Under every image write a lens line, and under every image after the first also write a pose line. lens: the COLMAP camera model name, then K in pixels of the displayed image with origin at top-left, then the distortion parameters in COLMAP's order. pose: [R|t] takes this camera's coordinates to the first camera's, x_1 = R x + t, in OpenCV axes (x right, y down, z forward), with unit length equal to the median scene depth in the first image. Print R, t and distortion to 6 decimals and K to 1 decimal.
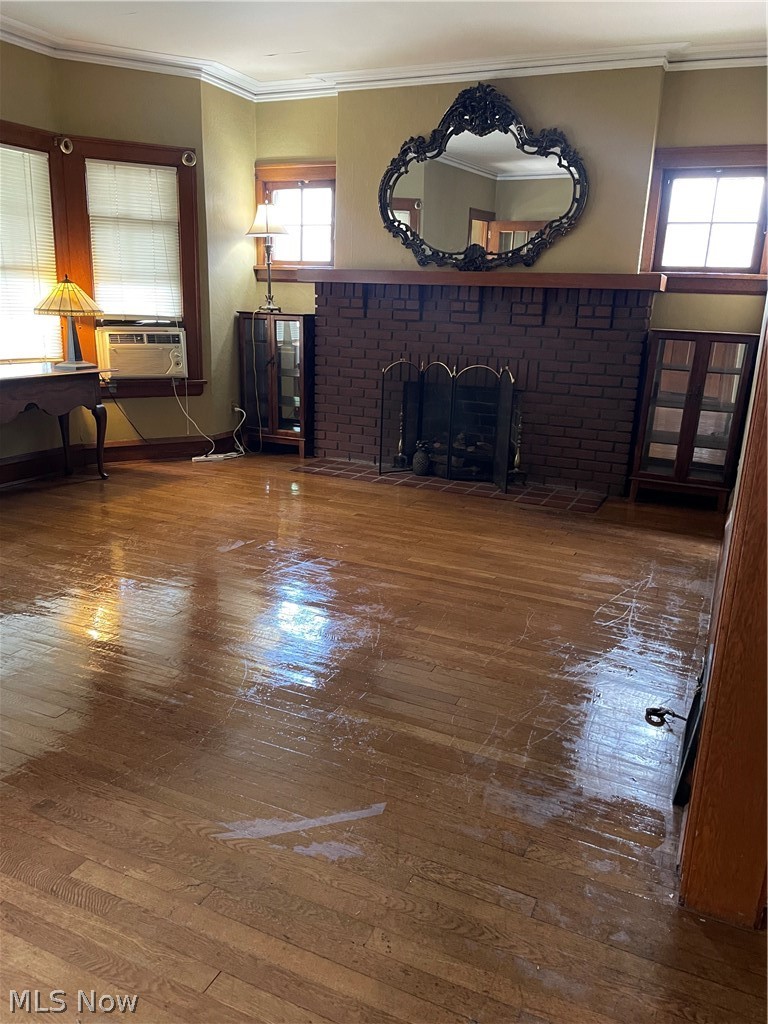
lens RADIAL K [[770.7, 0, 393.8], [0, 770.7, 516.0], [0, 0, 1]] dist [0.033785, -0.054888]
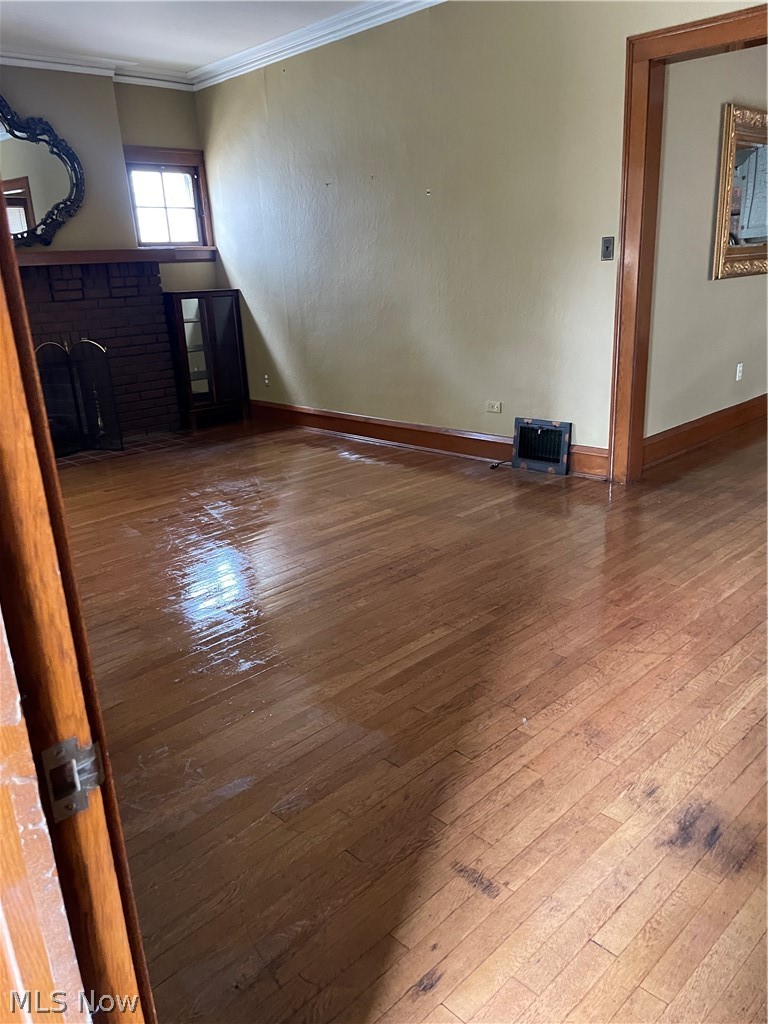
lens RADIAL K [[770.7, 0, 387.4], [0, 770.7, 517.3], [0, 0, 1]] dist [0.033785, -0.054888]
pose [[0.353967, -0.337281, 0.872324, -1.193487], [0.311212, 0.922034, 0.230220, -0.130352], [-0.881961, 0.189987, 0.431335, 0.333472]]
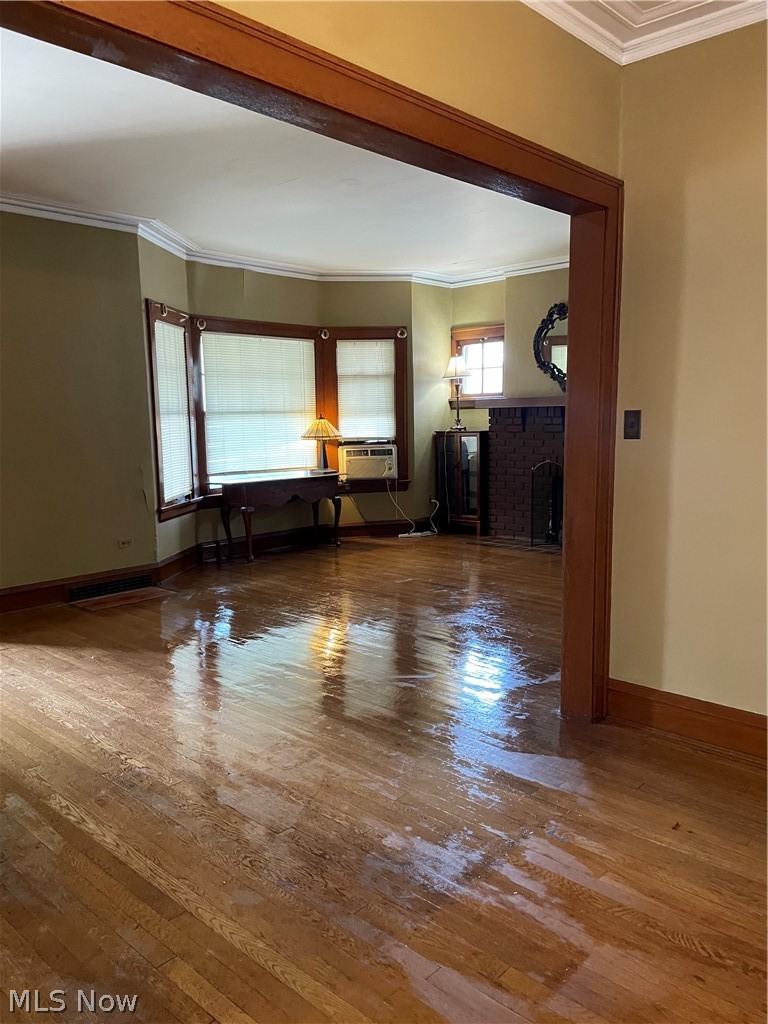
lens RADIAL K [[770.7, 0, 382.5], [0, 770.7, 511.2], [0, 0, 1]] dist [0.033785, -0.054888]
pose [[0.942730, -0.010358, -0.333396, 0.177546], [-0.039792, 0.988887, -0.143242, 0.083976], [0.331175, 0.148305, 0.931842, -0.318459]]
